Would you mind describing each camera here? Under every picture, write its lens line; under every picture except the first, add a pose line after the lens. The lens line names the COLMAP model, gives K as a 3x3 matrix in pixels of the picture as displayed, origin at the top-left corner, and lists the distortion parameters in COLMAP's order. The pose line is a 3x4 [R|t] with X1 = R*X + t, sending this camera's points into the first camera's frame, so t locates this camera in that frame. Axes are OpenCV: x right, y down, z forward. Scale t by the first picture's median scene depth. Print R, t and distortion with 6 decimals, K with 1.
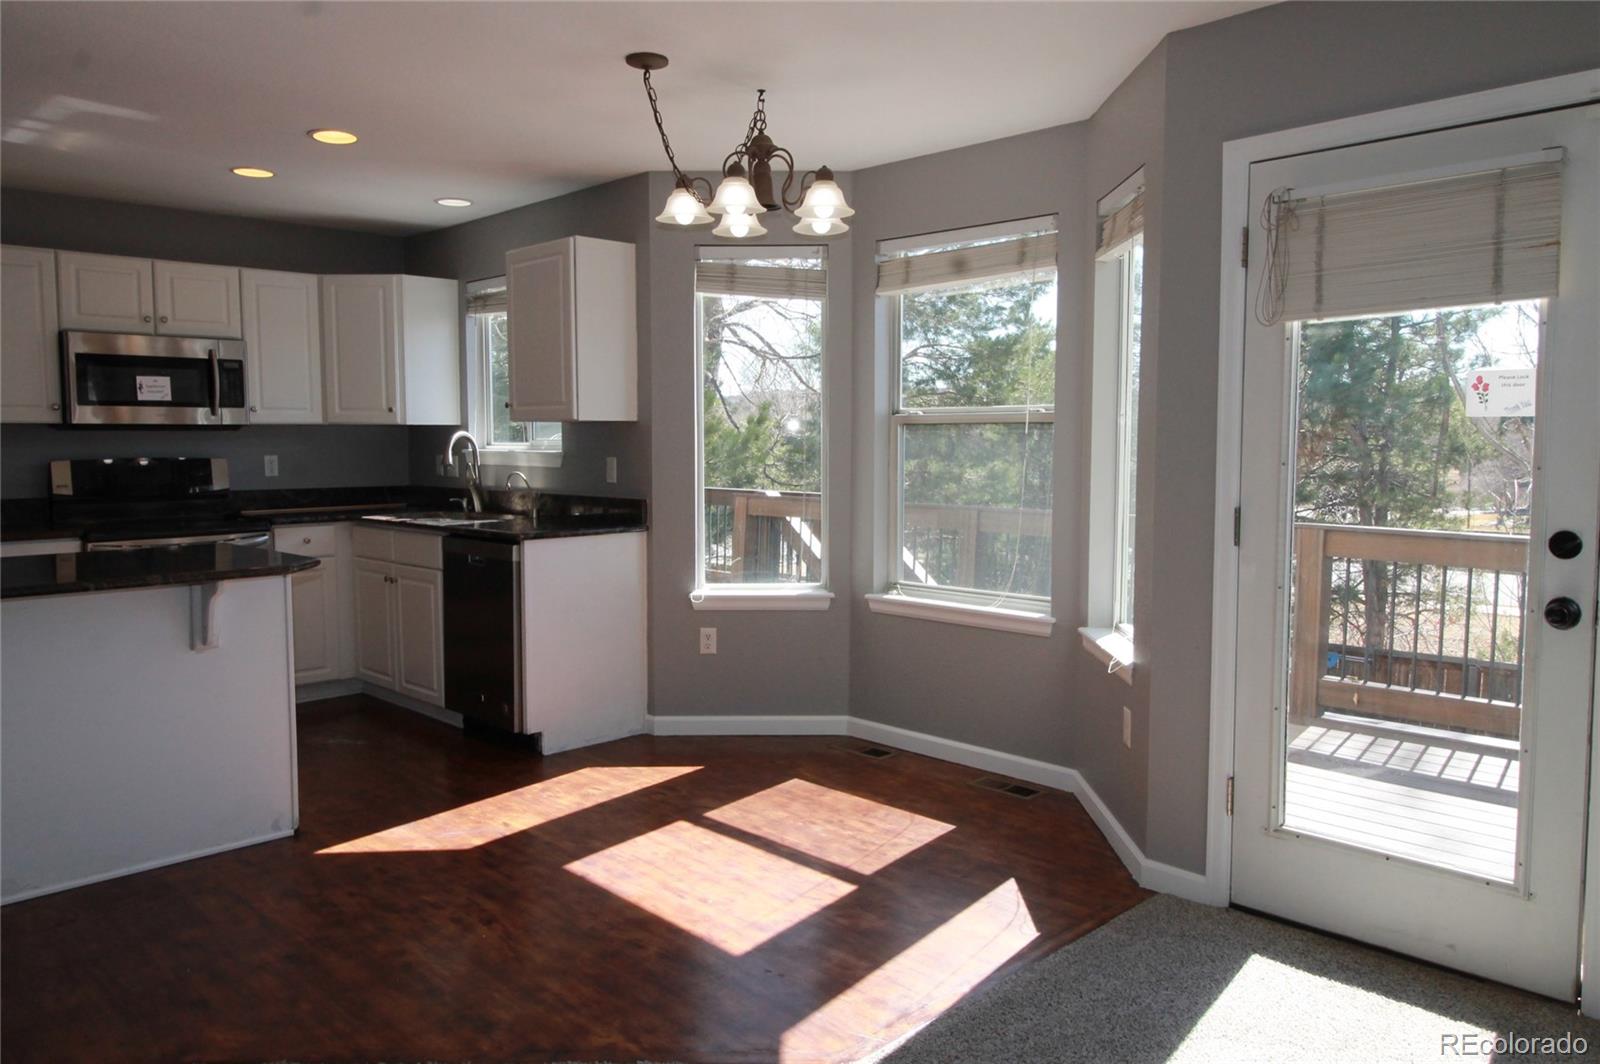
lens RADIAL K [[1135.1, 0, 800.0], [0, 1135.1, 532.0], [0, 0, 1]] dist [0.005349, -0.004128]
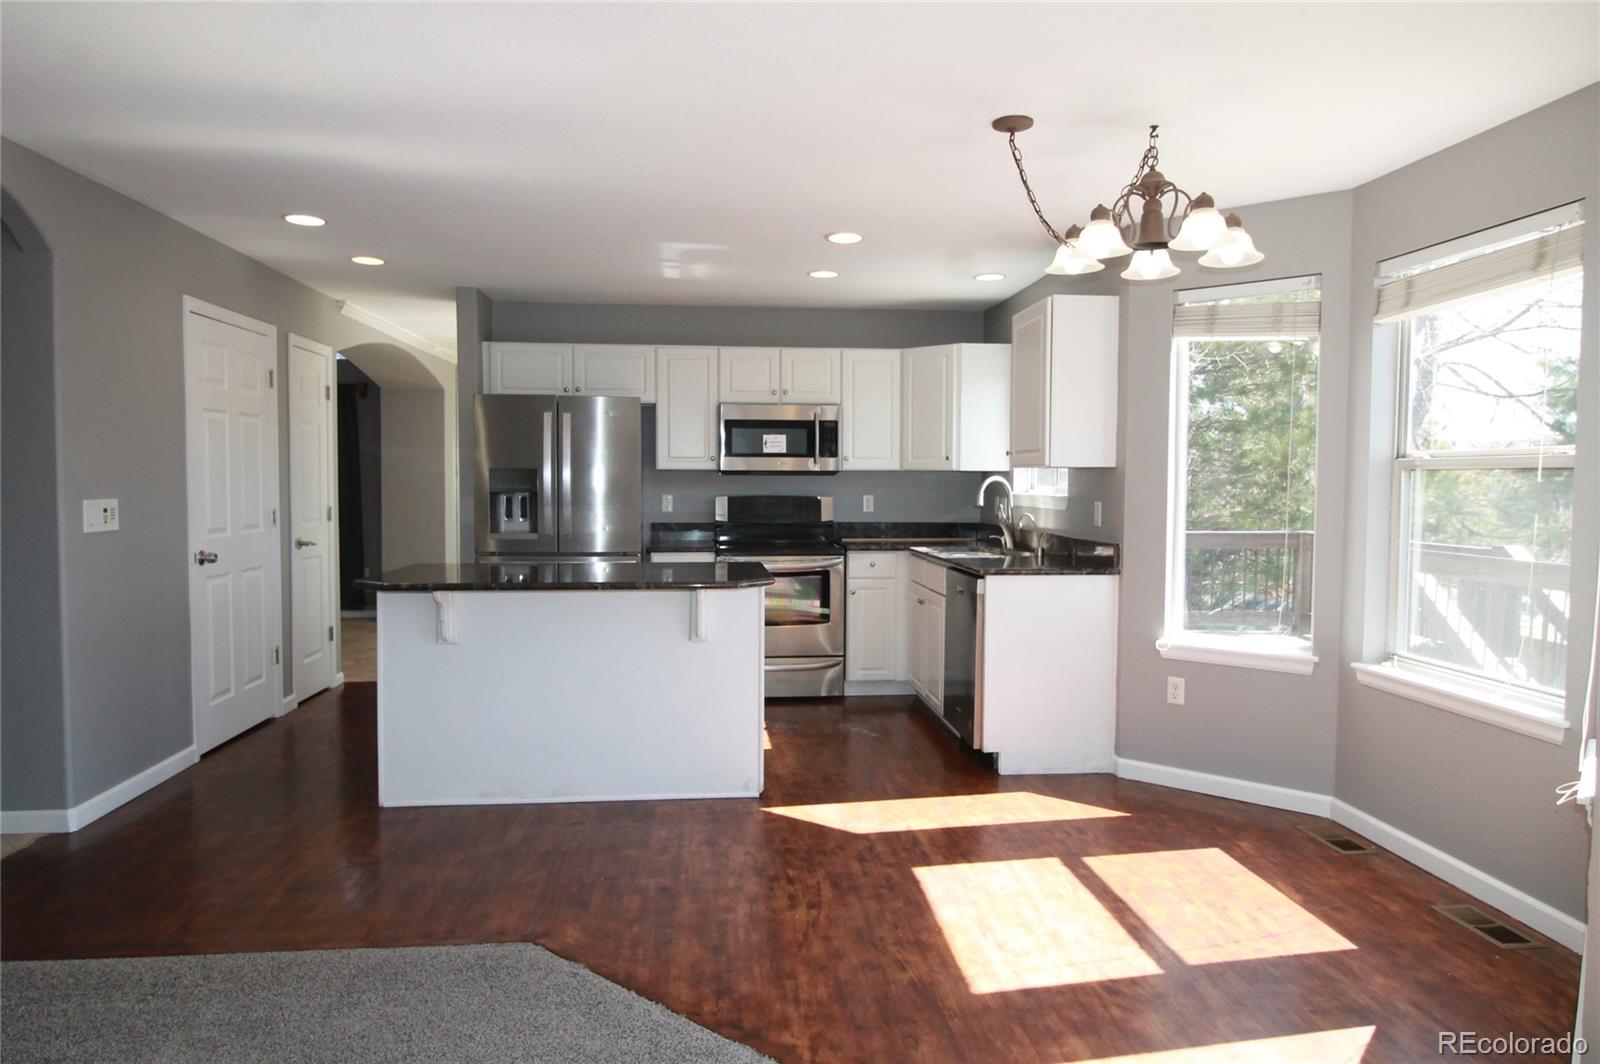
lens RADIAL K [[995.8, 0, 800.0], [0, 995.8, 532.0], [0, 0, 1]] dist [0.000510, -0.004694]
pose [[0.774588, 0.038634, -0.631285, 0.207519], [-0.059008, 0.998193, -0.011314, -0.012142], [0.629707, 0.046015, 0.775469, 0.124686]]
